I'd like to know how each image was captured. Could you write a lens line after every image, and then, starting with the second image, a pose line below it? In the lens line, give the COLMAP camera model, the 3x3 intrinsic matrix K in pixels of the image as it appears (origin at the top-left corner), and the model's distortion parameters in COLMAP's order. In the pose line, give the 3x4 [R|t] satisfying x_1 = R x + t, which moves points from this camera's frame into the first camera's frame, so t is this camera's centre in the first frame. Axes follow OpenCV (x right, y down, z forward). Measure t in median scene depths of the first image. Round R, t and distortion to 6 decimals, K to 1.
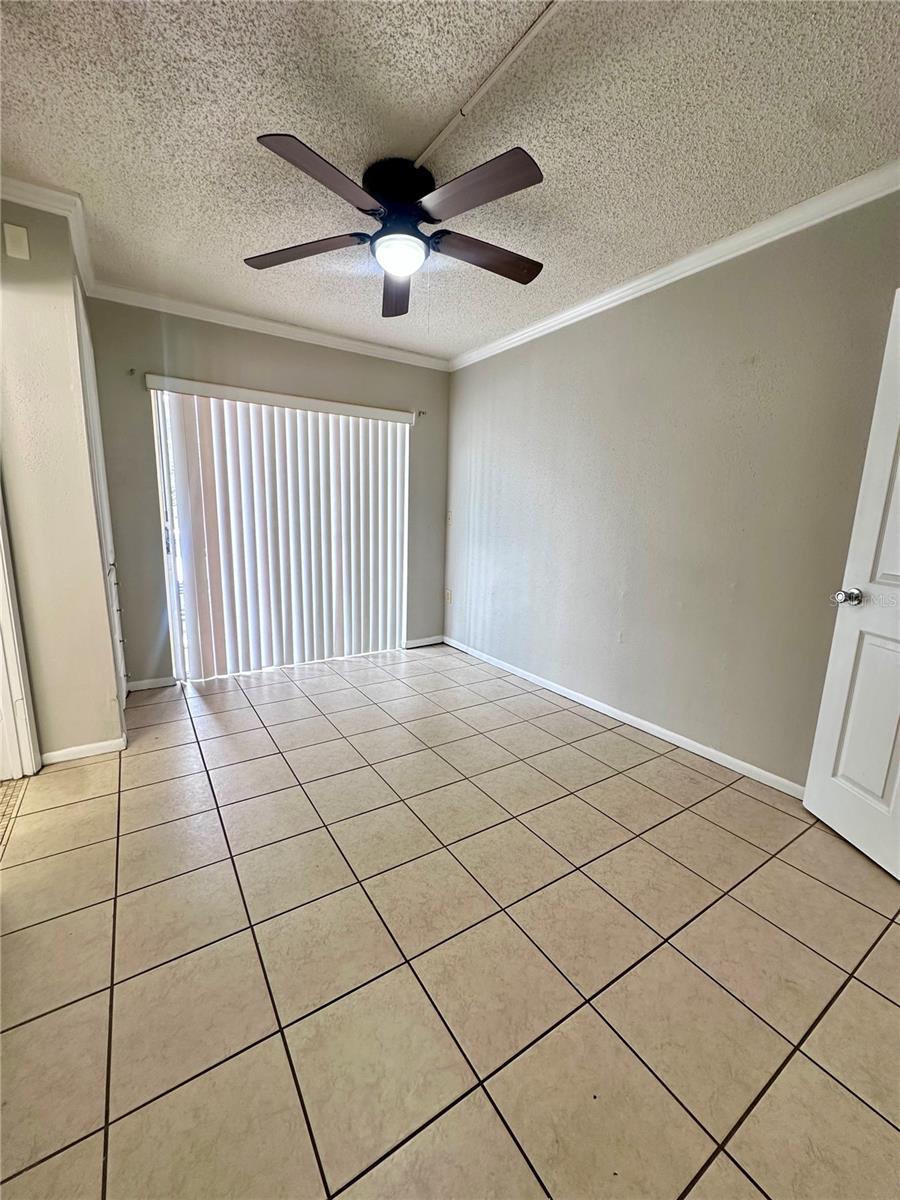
lens RADIAL K [[483.0, 0, 450.0], [0, 483.0, 600.0], [0, 0, 1]] dist [-0.001951, 0.001310]
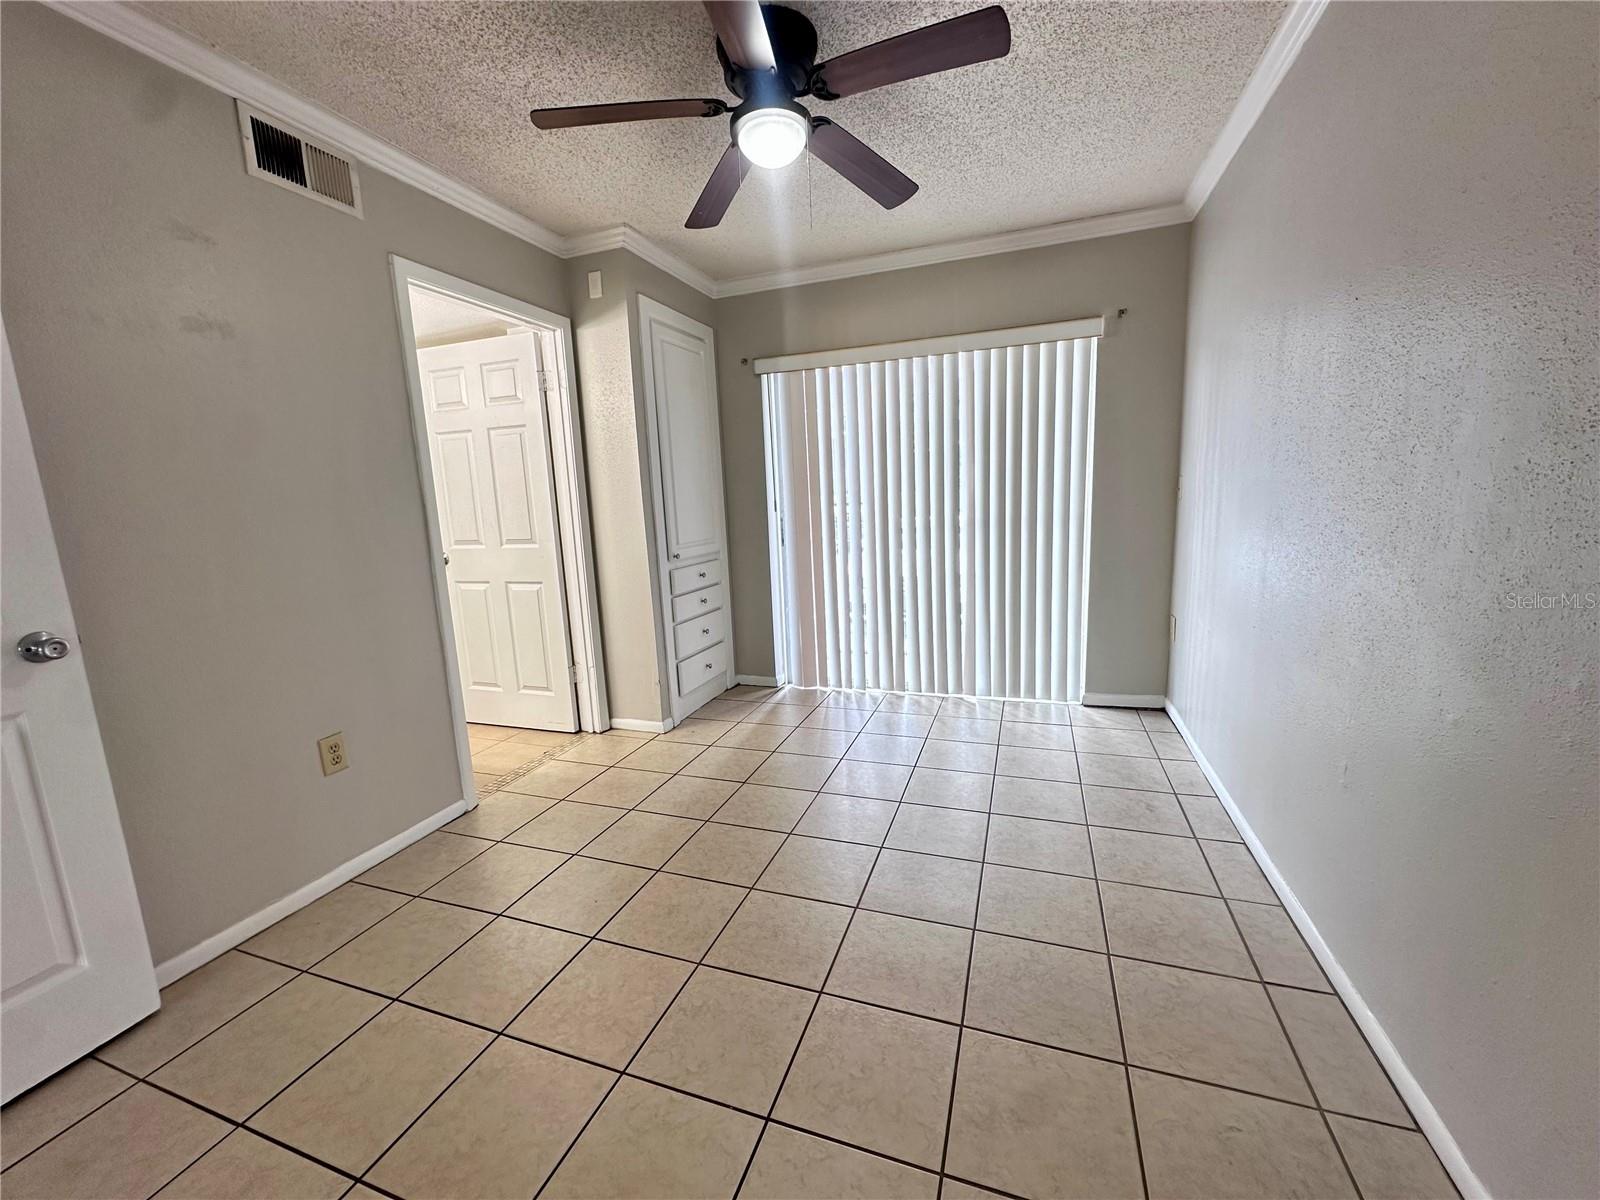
lens RADIAL K [[640.8, 0, 800.8], [0, 640.8, 598.7], [0, 0, 1]] dist [0.000648, 0.000028]
pose [[0.601780, 0.078883, -0.794757, 0.609743], [-0.086544, 0.995691, 0.033297, -0.054811], [0.793959, 0.048744, 0.606014, 0.401079]]
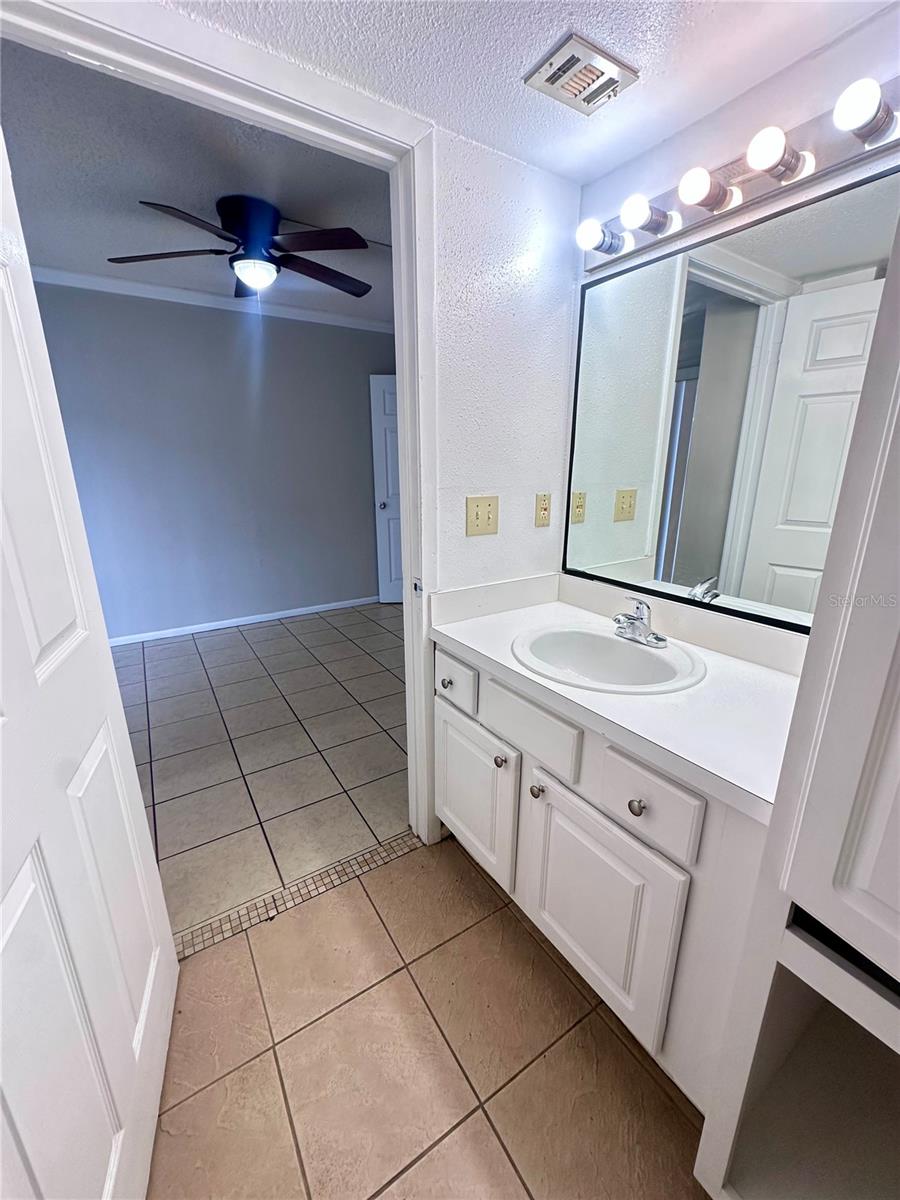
lens RADIAL K [[480.6, 0, 450.0], [0, 480.6, 600.0], [0, 0, 1]] dist [0.000648, 0.000028]
pose [[0.011275, -0.291897, 0.956383, -1.252837], [0.184433, 0.940642, 0.284918, -0.146479], [-0.982780, 0.173176, 0.064441, 0.479417]]
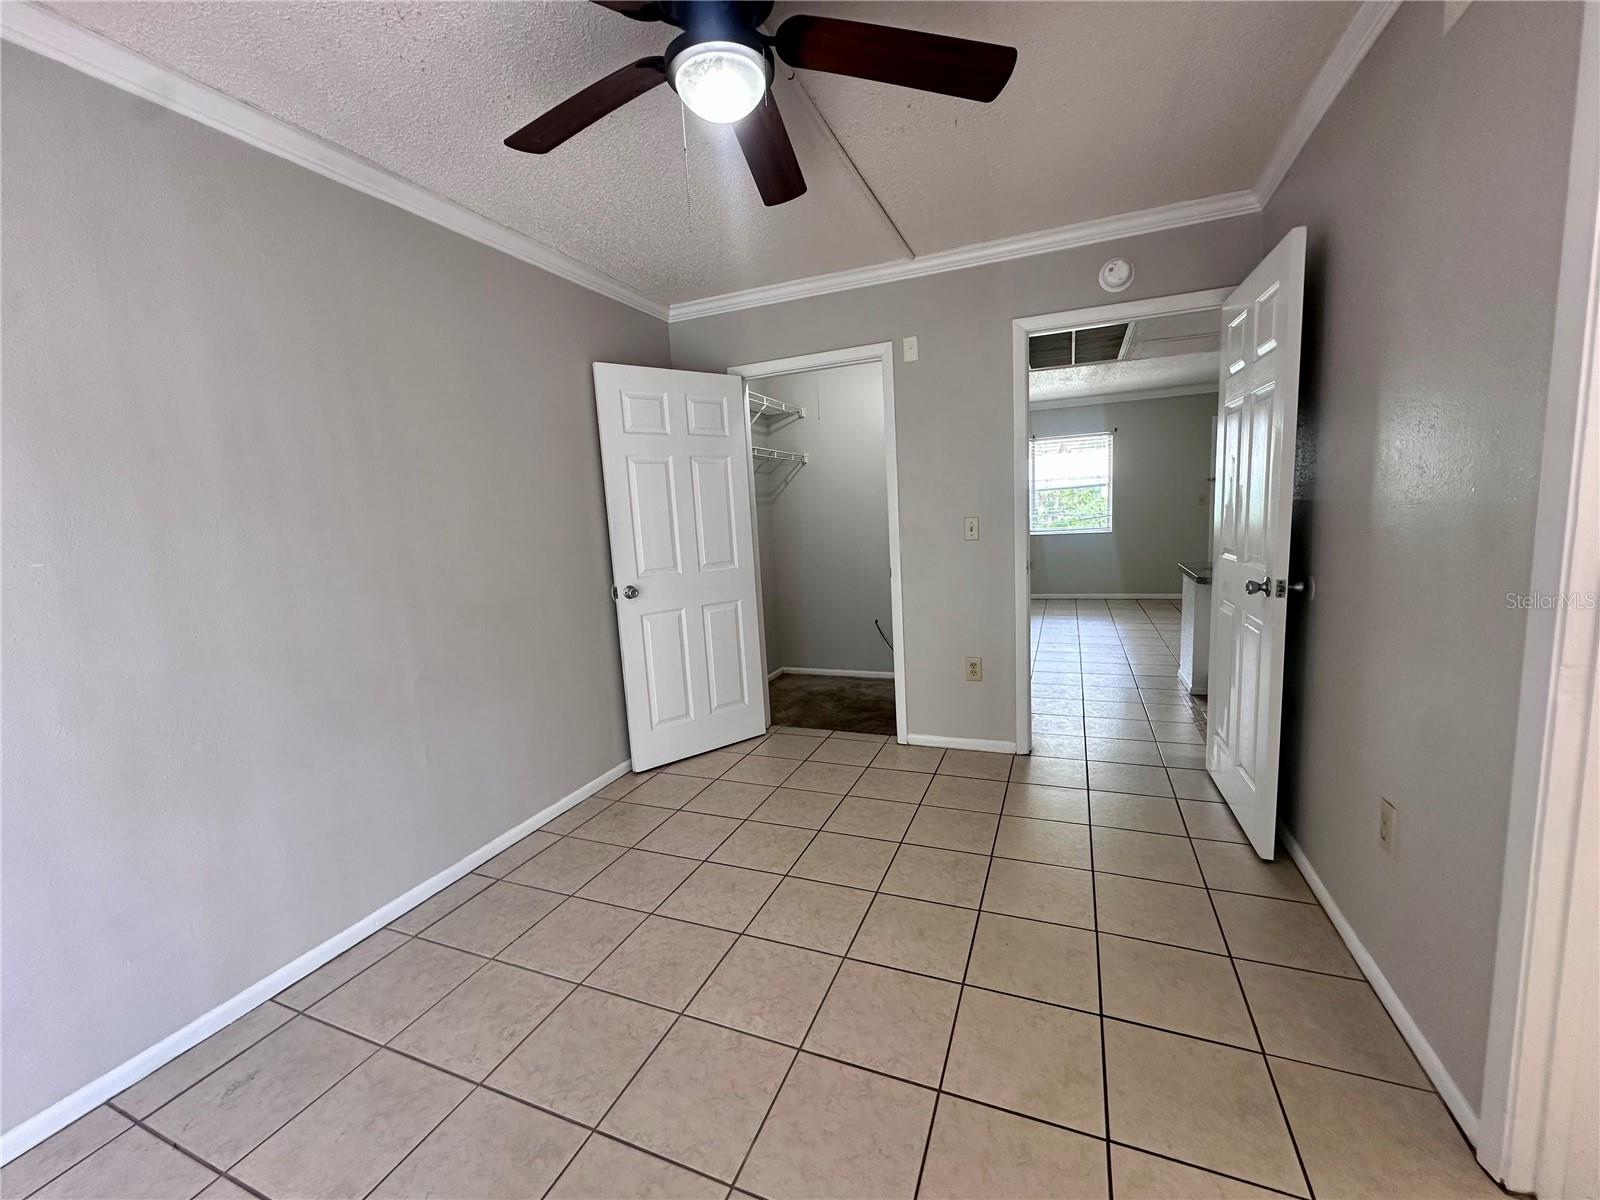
lens RADIAL K [[644.0, 0, 800.8], [0, 644.0, 598.3], [0, 0, 1]] dist [-0.001951, 0.001310]
pose [[-0.564779, -0.101678, 0.818954, -0.671953], [0.192437, 0.948796, 0.250510, -0.268530], [-0.802491, 0.299080, -0.516294, 1.221501]]
